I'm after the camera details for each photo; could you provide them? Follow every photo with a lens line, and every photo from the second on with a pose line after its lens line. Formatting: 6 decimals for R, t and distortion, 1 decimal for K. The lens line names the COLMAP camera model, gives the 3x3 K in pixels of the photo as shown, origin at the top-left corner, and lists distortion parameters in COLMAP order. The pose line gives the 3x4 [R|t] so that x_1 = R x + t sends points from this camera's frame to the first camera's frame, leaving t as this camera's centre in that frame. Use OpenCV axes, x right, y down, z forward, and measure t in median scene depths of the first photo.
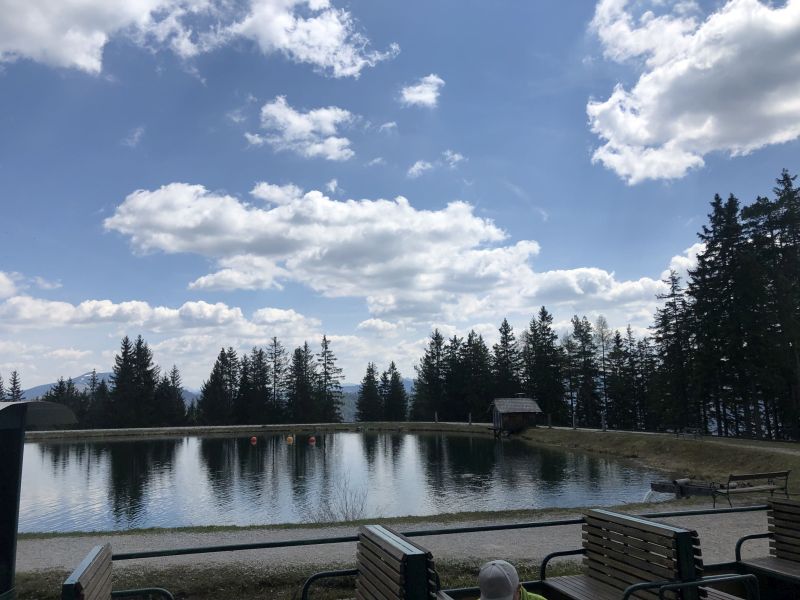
lens RADIAL K [[651.3, 0, 400.3], [0, 651.3, 302.7], [0, 0, 1]] dist [0.045347, -0.007307]
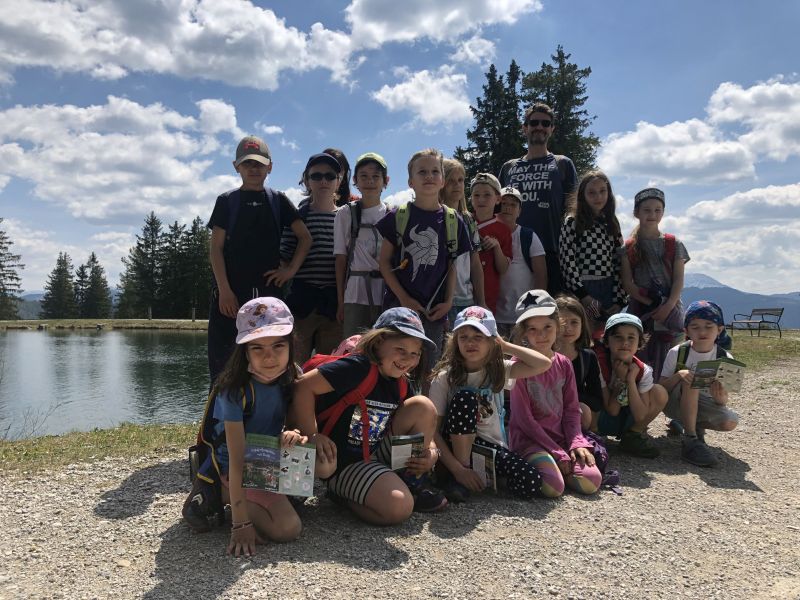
lens RADIAL K [[651.3, 0, 401.9], [0, 651.3, 306.6], [0, 0, 1]] dist [0.045347, -0.007307]
pose [[0.909809, 0.023495, 0.414362, 0.000919], [-0.080914, 0.989280, 0.121568, 0.032295], [-0.407064, -0.144131, 0.901956, 0.095348]]
